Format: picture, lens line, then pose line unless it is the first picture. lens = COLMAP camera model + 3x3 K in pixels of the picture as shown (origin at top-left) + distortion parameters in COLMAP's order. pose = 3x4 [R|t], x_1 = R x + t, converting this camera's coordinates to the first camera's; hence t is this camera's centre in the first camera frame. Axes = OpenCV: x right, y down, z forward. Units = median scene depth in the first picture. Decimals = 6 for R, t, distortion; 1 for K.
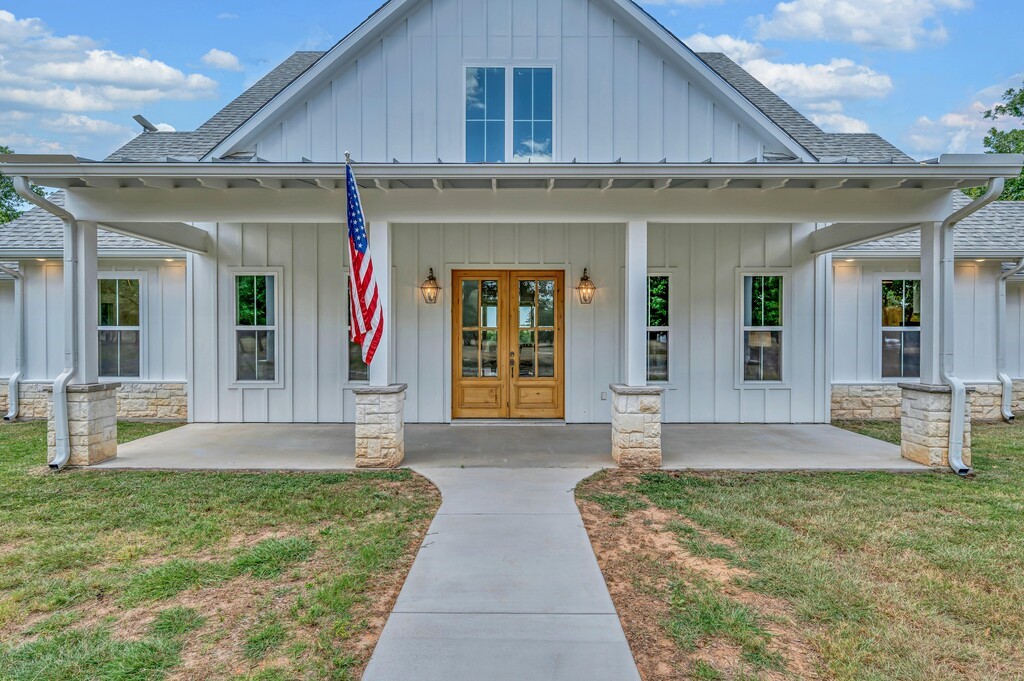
lens RADIAL K [[551.0, 0, 512.0], [0, 551.0, 340.5], [0, 0, 1]] dist [0.000247, -0.000048]
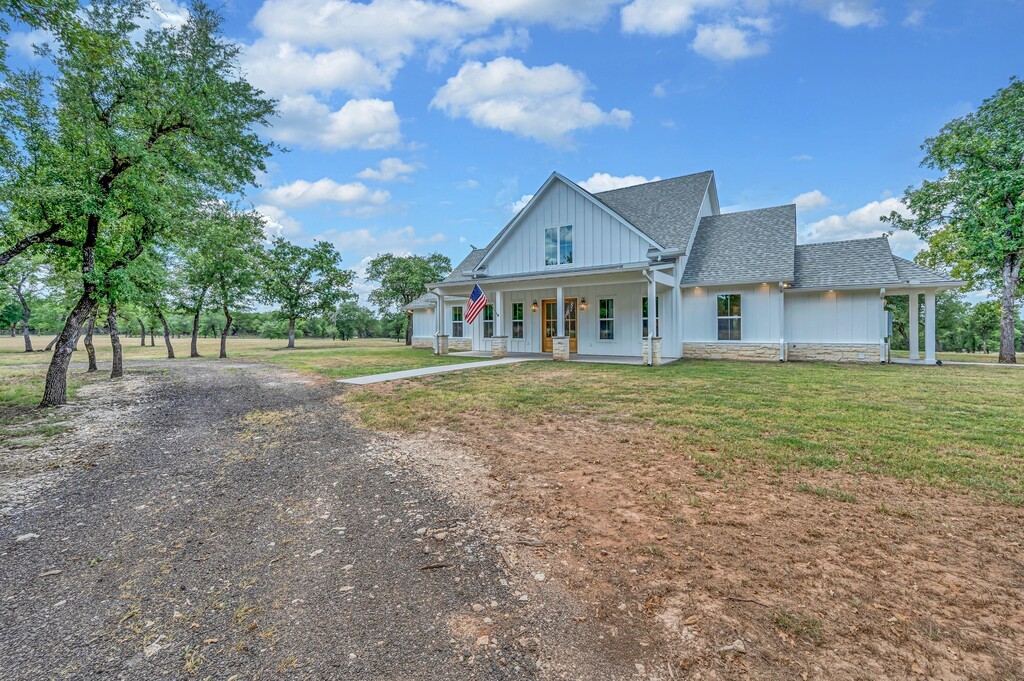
lens RADIAL K [[414.8, 0, 512.0], [0, 414.8, 340.5], [0, 0, 1]] dist [0.001000, 0.000106]
pose [[0.815796, 0.014896, -0.578148, 1.020968], [0.003406, 0.999527, 0.030560, 0.017609], [0.578330, -0.026900, 0.815359, -0.863490]]
